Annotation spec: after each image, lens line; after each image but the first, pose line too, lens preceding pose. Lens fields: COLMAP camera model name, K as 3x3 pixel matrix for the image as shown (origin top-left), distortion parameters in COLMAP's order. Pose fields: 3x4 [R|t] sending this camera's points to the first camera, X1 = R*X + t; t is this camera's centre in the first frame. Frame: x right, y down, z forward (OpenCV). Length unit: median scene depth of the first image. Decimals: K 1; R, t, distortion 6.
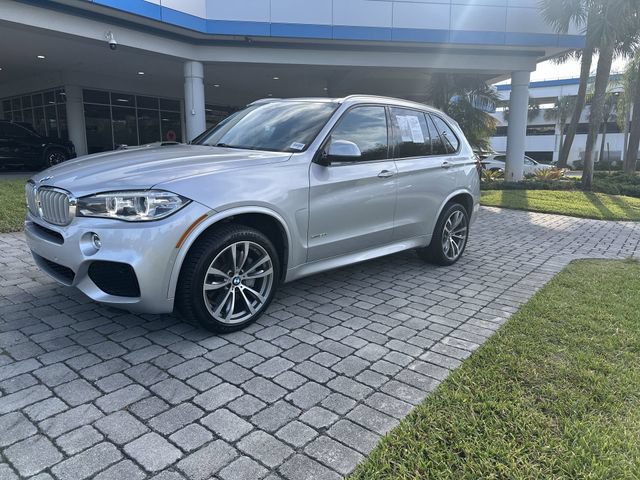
lens RADIAL K [[452.0, 0, 315.6], [0, 452.0, 231.6], [0, 0, 1]] dist [0.032369, -0.042751]
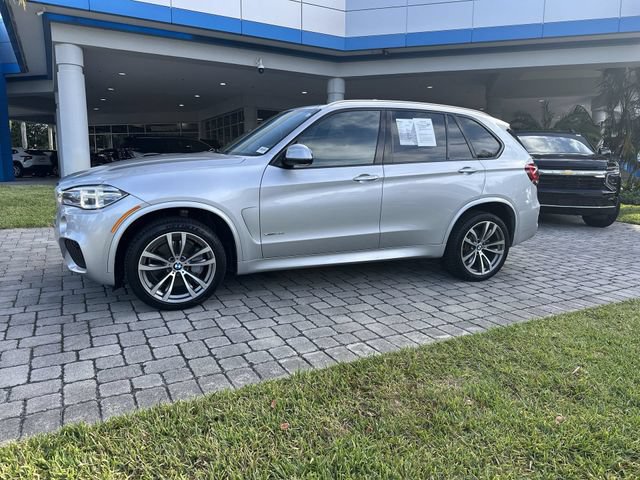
lens RADIAL K [[452.0, 0, 317.1], [0, 452.0, 233.5], [0, 0, 1]] dist [0.032369, -0.042751]
pose [[0.919625, 0.055078, -0.388916, 0.572277], [-0.063764, 0.997920, -0.009449, 0.013296], [0.387587, 0.033488, 0.921225, 0.064504]]
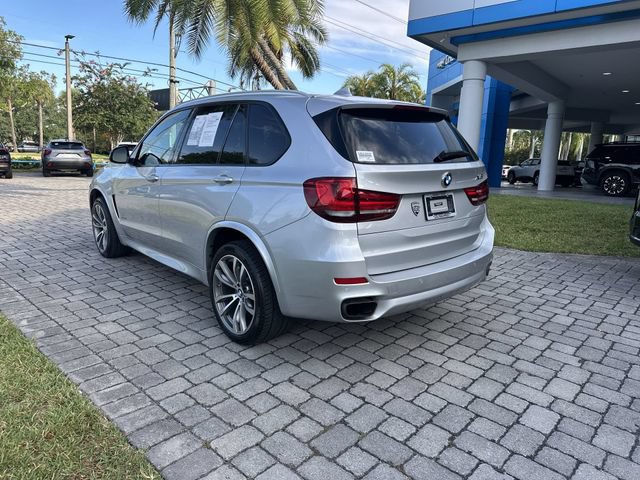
lens RADIAL K [[452.0, 0, 316.5], [0, 452.0, 232.7], [0, 0, 1]] dist [0.032369, -0.042751]
pose [[-0.088209, 0.142237, -0.985894, 1.441960], [-0.208147, 0.965271, 0.157884, -0.313880], [0.974112, 0.219138, -0.055540, 1.827618]]
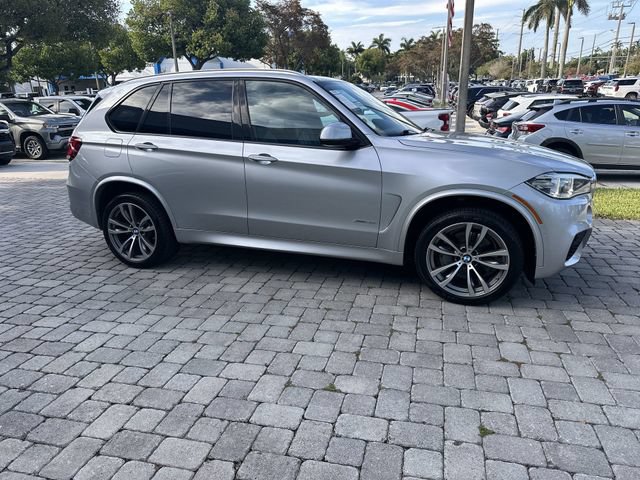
lens RADIAL K [[452.0, 0, 321.9], [0, 452.0, 237.9], [0, 0, 1]] dist [0.032369, -0.042751]
pose [[-0.406227, -0.285987, 0.867866, -1.352455], [0.170406, 0.909391, 0.379433, -0.490371], [-0.897743, 0.302025, -0.320685, 1.978070]]
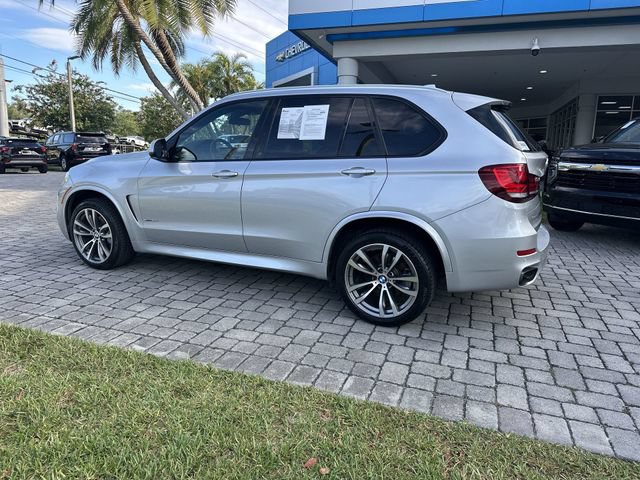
lens RADIAL K [[452.0, 0, 316.8], [0, 452.0, 232.5], [0, 0, 1]] dist [0.032369, -0.042751]
pose [[0.316064, 0.152267, -0.936439, 1.409925], [-0.178032, 0.979022, 0.099102, -0.173517], [0.931884, 0.135393, 0.336542, 1.119592]]
